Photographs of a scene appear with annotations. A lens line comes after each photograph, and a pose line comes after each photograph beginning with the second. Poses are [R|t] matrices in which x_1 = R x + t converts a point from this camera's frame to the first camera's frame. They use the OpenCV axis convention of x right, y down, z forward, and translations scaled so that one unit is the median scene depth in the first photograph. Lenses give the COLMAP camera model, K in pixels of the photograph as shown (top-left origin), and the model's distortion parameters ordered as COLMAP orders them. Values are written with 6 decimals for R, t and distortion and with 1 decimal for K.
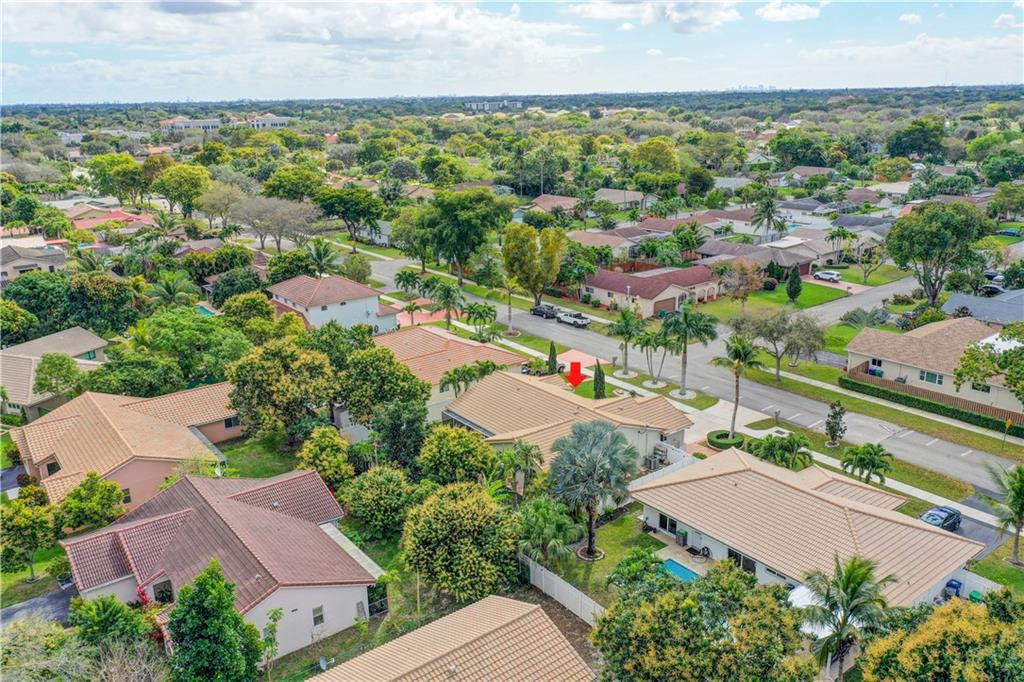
lens RADIAL K [[802.2, 0, 514.7], [0, 802.2, 333.1], [0, 0, 1]] dist [0.000244, -0.006291]
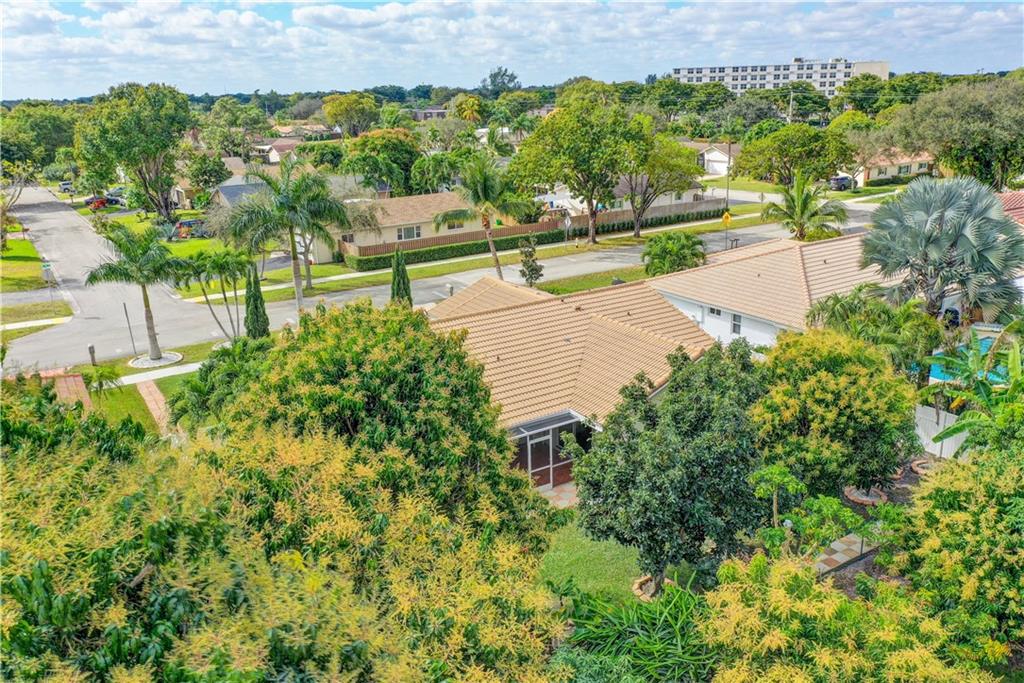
lens RADIAL K [[802.2, 0, 515.2], [0, 802.2, 341.8], [0, 0, 1]] dist [0.000244, -0.006291]
pose [[0.075531, -0.277178, 0.957845, -0.272915], [0.302675, 0.921640, 0.242834, -0.010099], [-0.950096, 0.271574, 0.153507, 0.618687]]
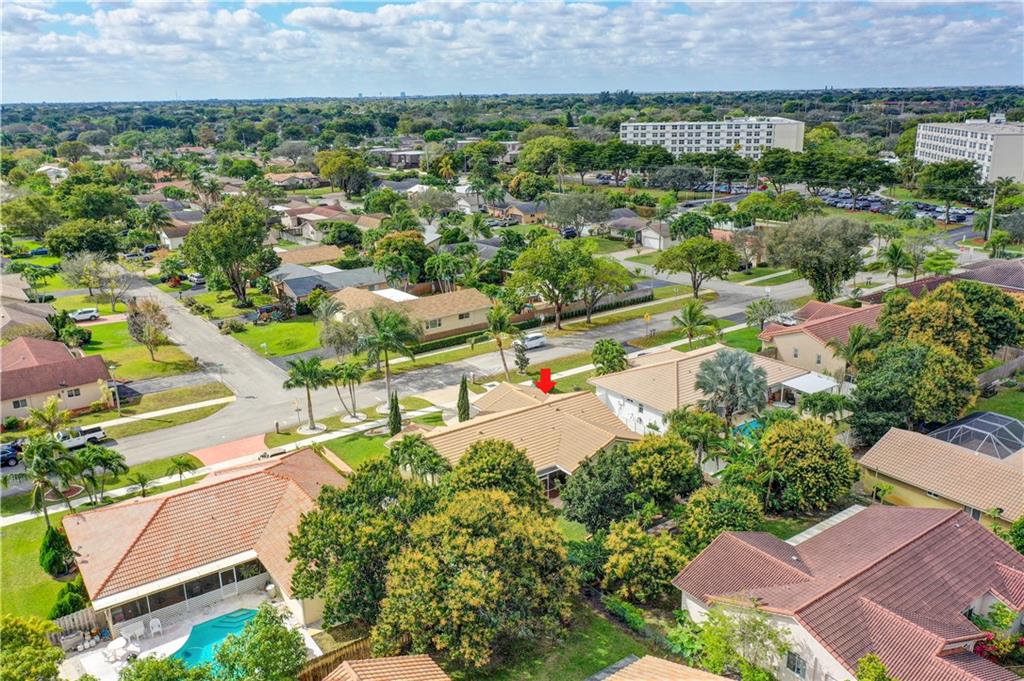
lens RADIAL K [[802.2, 0, 516.9], [0, 802.2, 345.3], [0, 0, 1]] dist [0.000244, -0.006291]
pose [[0.020204, -0.277025, 0.960650, -0.566902], [0.296930, 0.919156, 0.258814, -0.161881], [-0.954685, 0.280017, 0.100828, 0.591807]]
